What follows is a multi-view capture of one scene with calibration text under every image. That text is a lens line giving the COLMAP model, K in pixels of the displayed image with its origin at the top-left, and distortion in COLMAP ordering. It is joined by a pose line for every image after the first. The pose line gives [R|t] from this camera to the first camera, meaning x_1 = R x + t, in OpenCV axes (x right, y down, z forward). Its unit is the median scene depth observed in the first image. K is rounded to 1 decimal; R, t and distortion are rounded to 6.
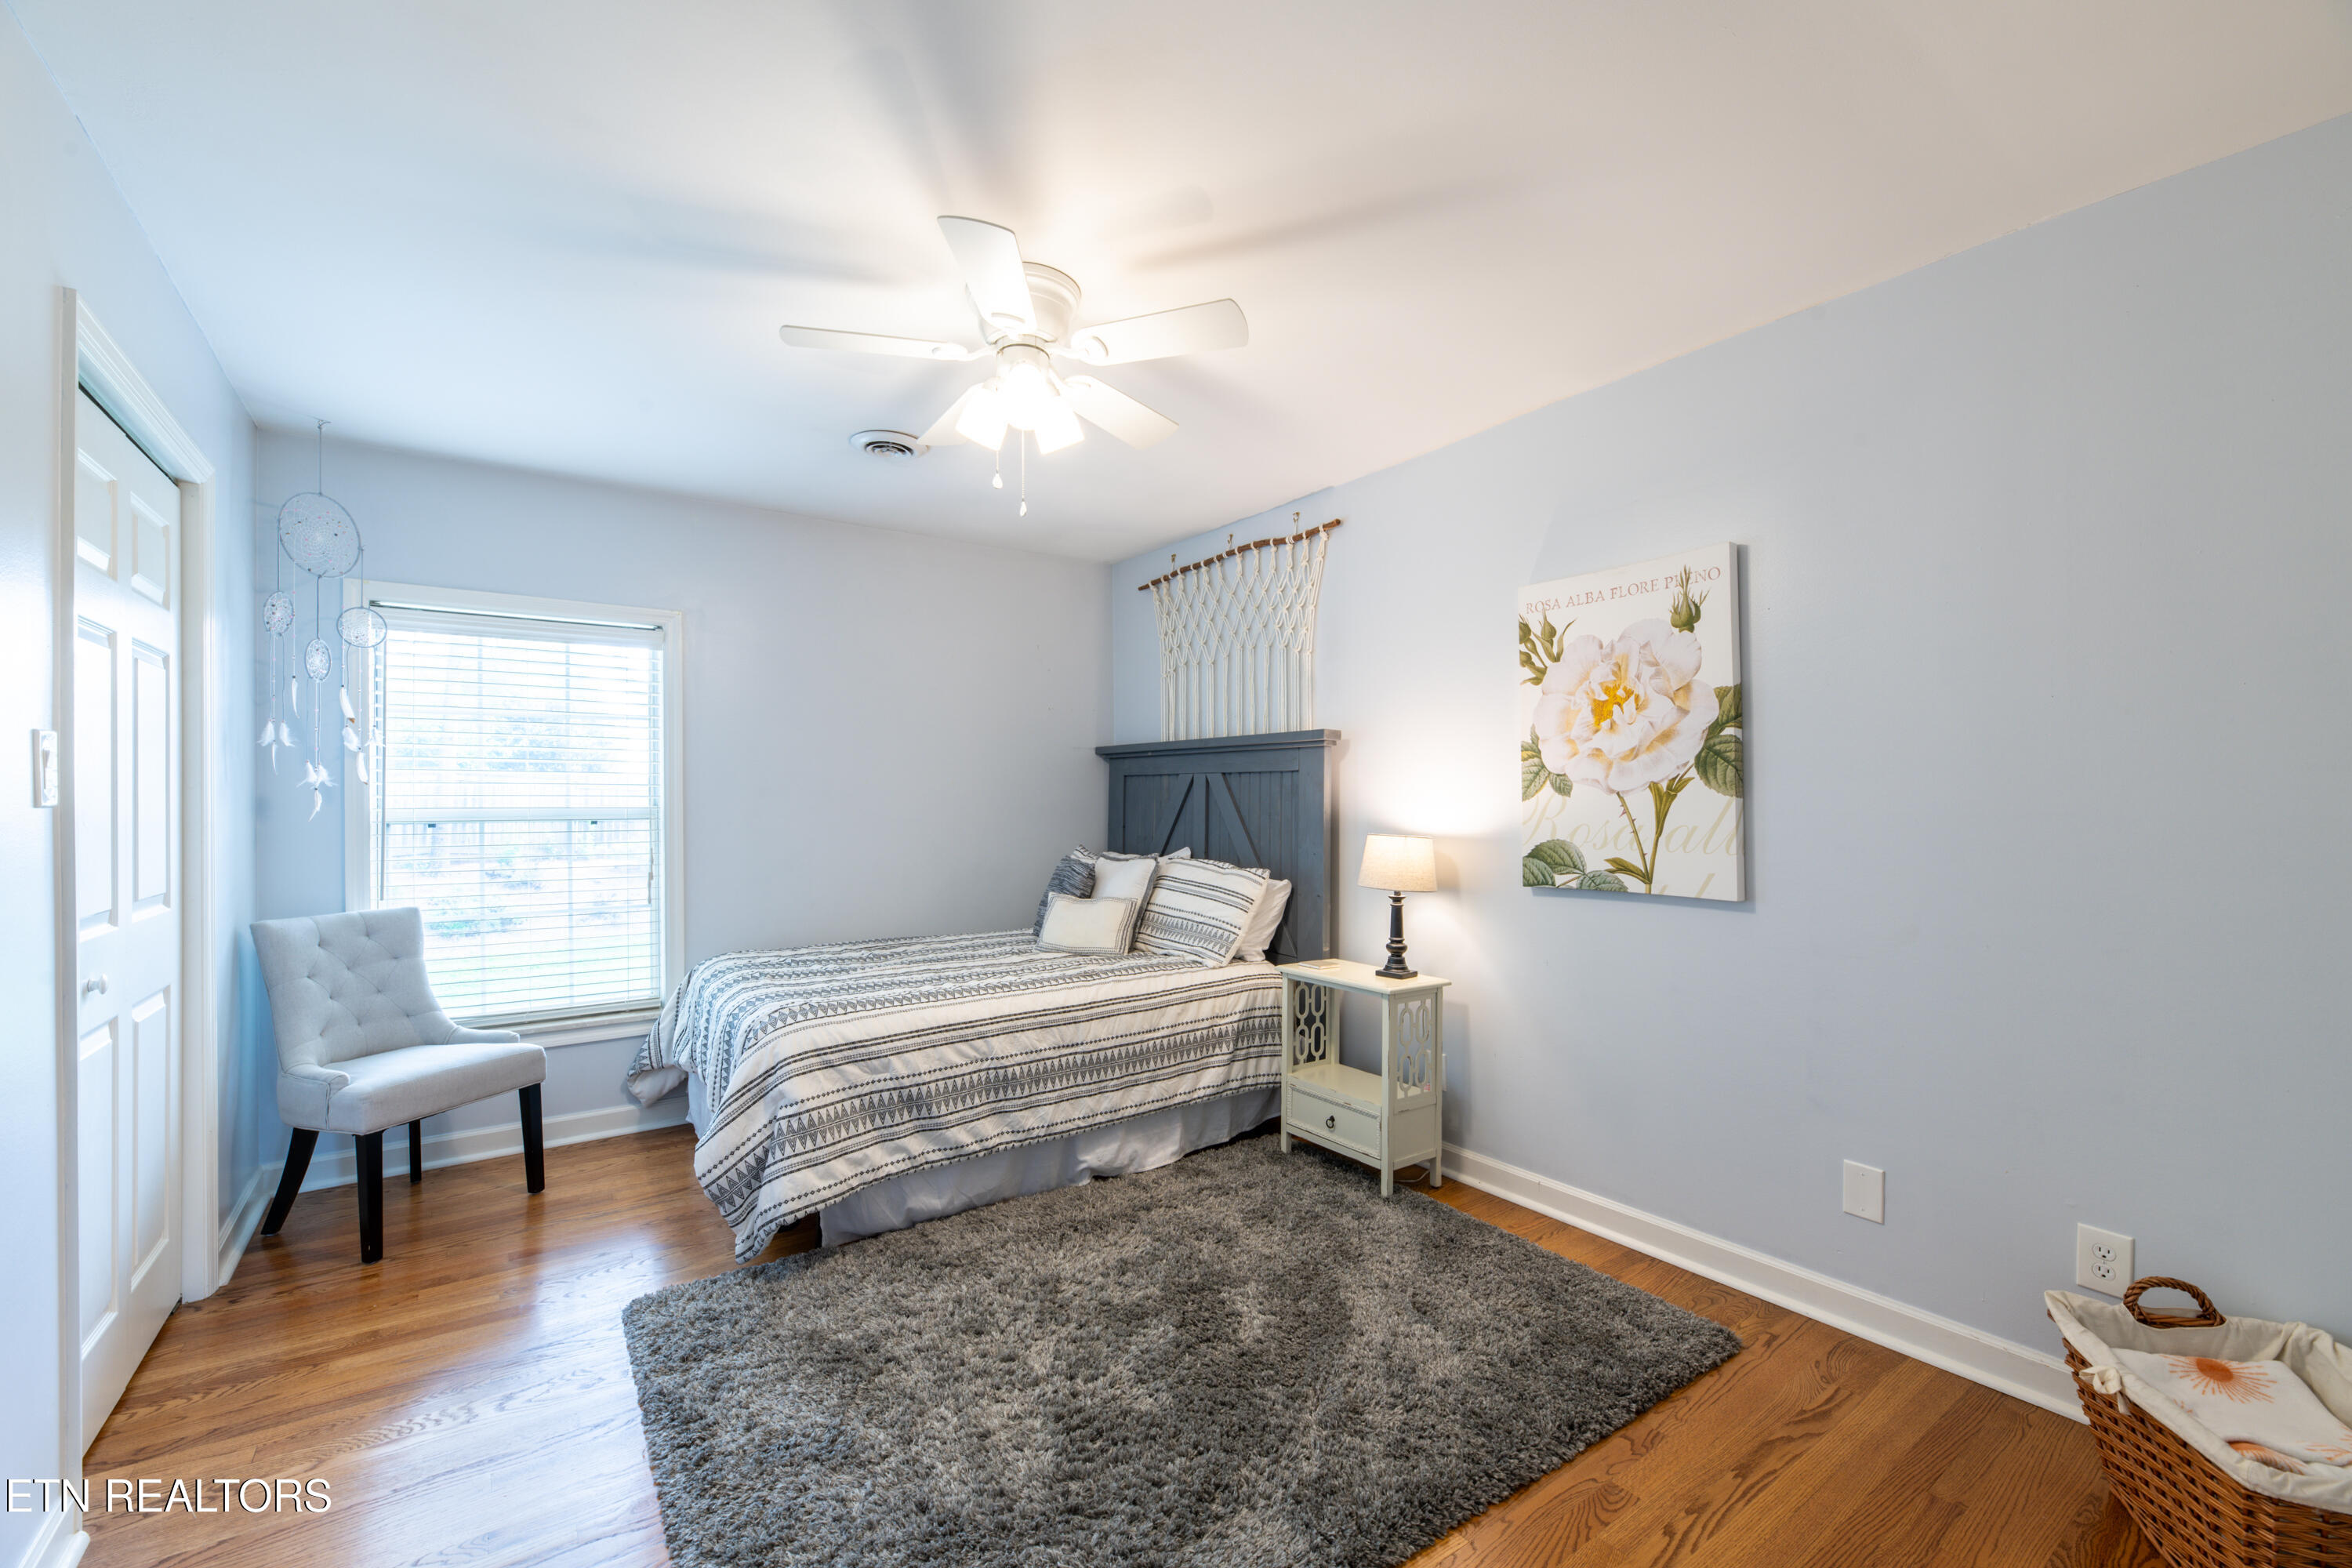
lens RADIAL K [[970.8, 0, 1169.5], [0, 970.8, 794.8], [0, 0, 1]] dist [-0.000924, 0.000320]
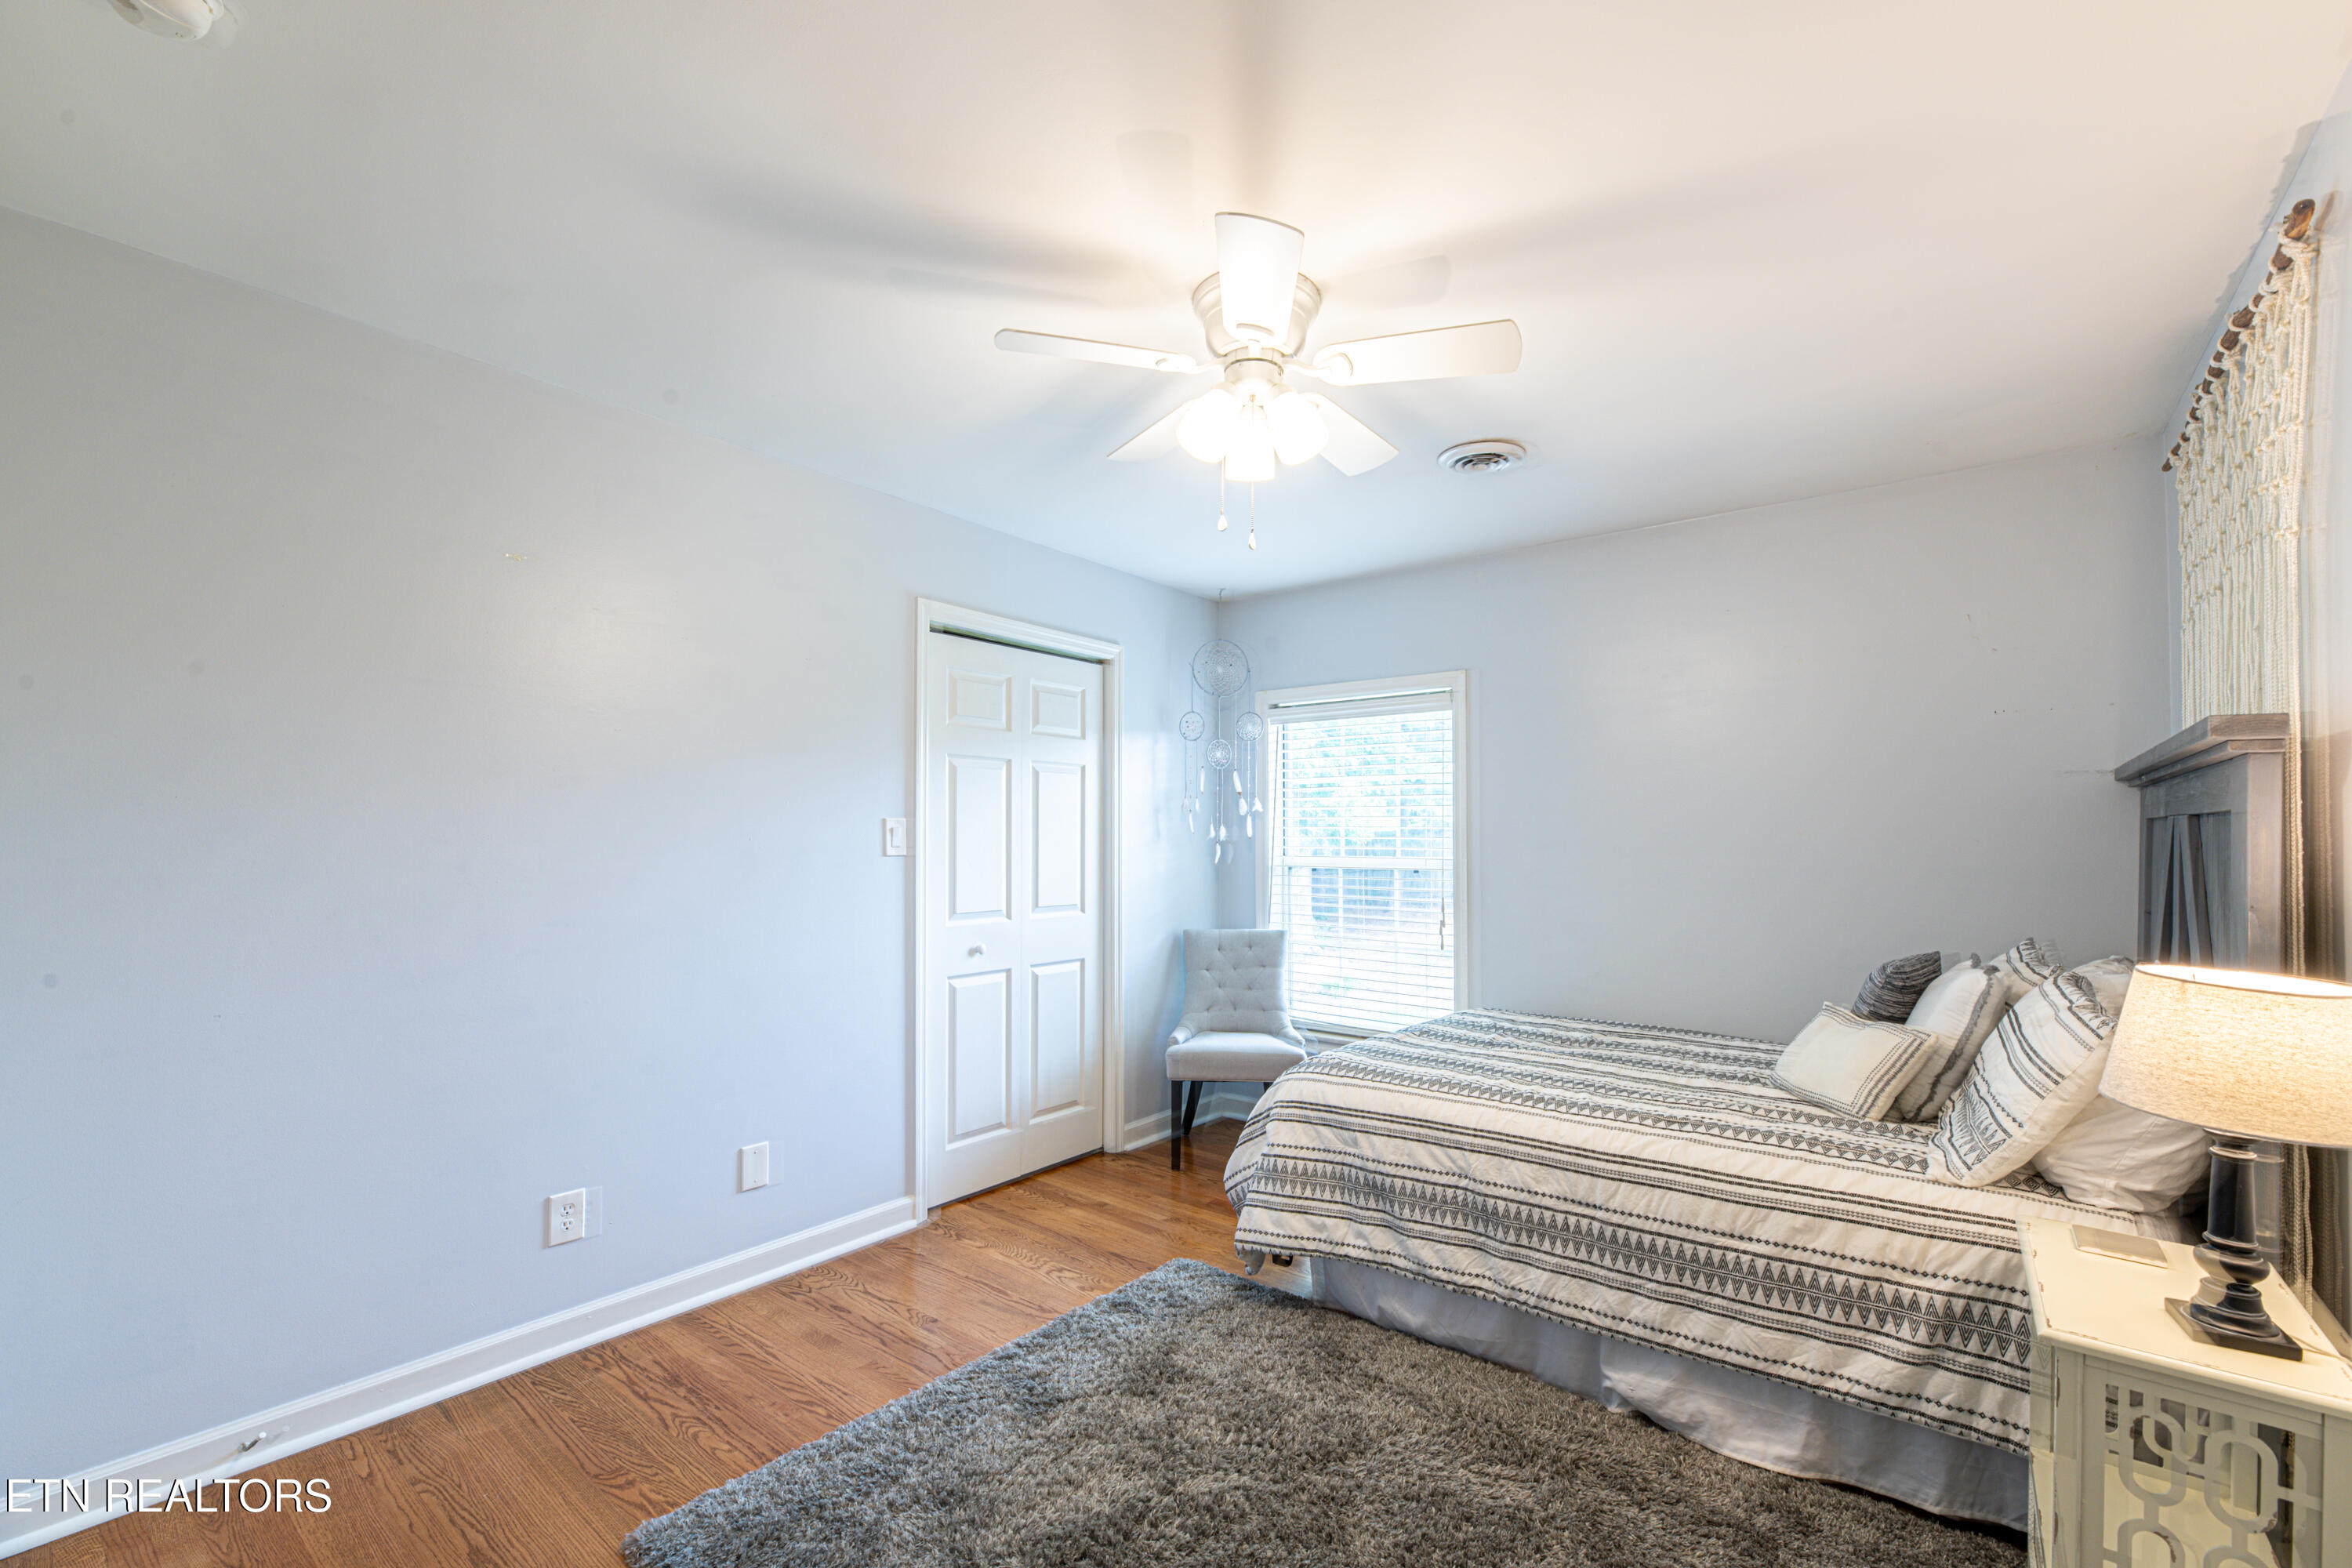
lens RADIAL K [[970.8, 0, 1102.6], [0, 970.8, 831.9], [0, 0, 1]] dist [-0.000924, 0.000320]
pose [[0.264261, -0.004916, -0.964439, 0.496054], [-0.000506, 0.999986, -0.005236, -0.014237], [0.964451, 0.001872, 0.264255, 0.459490]]
